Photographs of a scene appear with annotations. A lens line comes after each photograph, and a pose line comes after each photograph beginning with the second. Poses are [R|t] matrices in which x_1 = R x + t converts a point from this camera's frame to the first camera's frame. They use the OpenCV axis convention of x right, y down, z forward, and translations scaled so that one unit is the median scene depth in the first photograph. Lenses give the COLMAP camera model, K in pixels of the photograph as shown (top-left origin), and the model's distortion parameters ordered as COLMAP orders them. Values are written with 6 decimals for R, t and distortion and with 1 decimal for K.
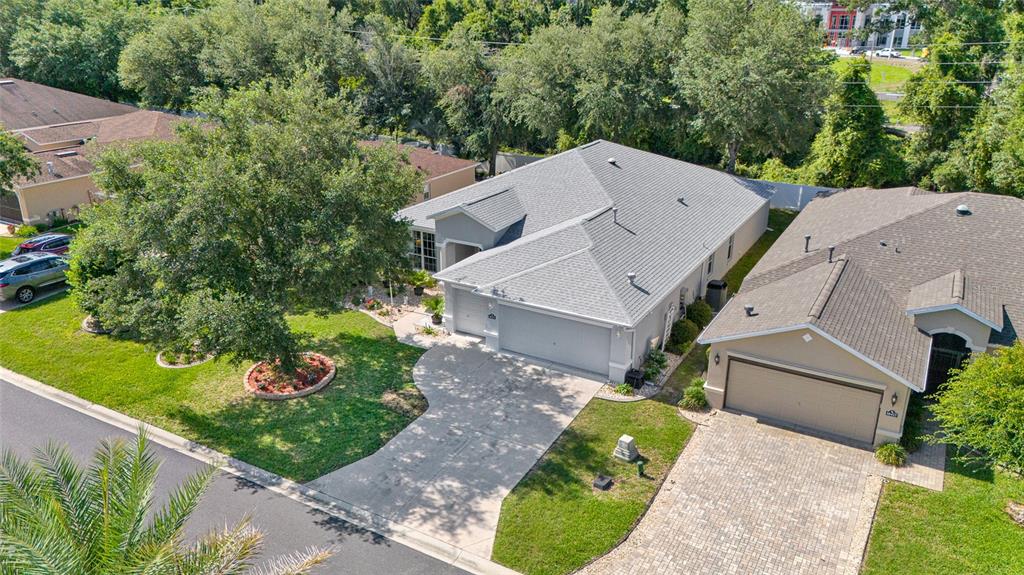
lens RADIAL K [[773.4, 0, 491.4], [0, 773.4, 287.5], [0, 0, 1]] dist [0.011230, -0.002345]
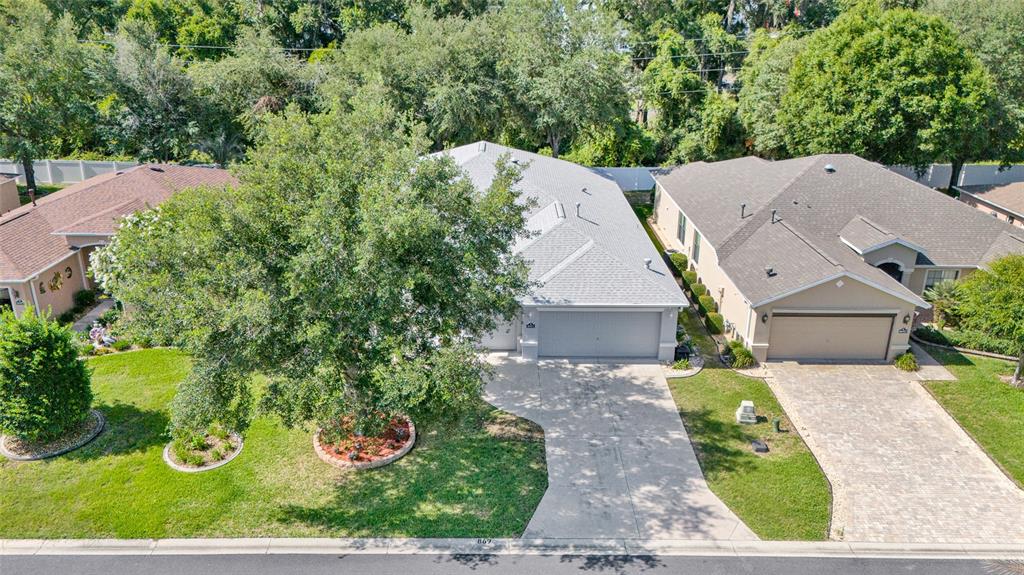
lens RADIAL K [[773.4, 0, 491.4], [0, 773.4, 287.5], [0, 0, 1]] dist [0.011230, -0.002345]
pose [[0.868518, -0.176377, 0.463215, -0.555251], [0.179036, 0.983084, 0.038636, -0.064945], [-0.462194, 0.049376, 0.885403, 0.172752]]
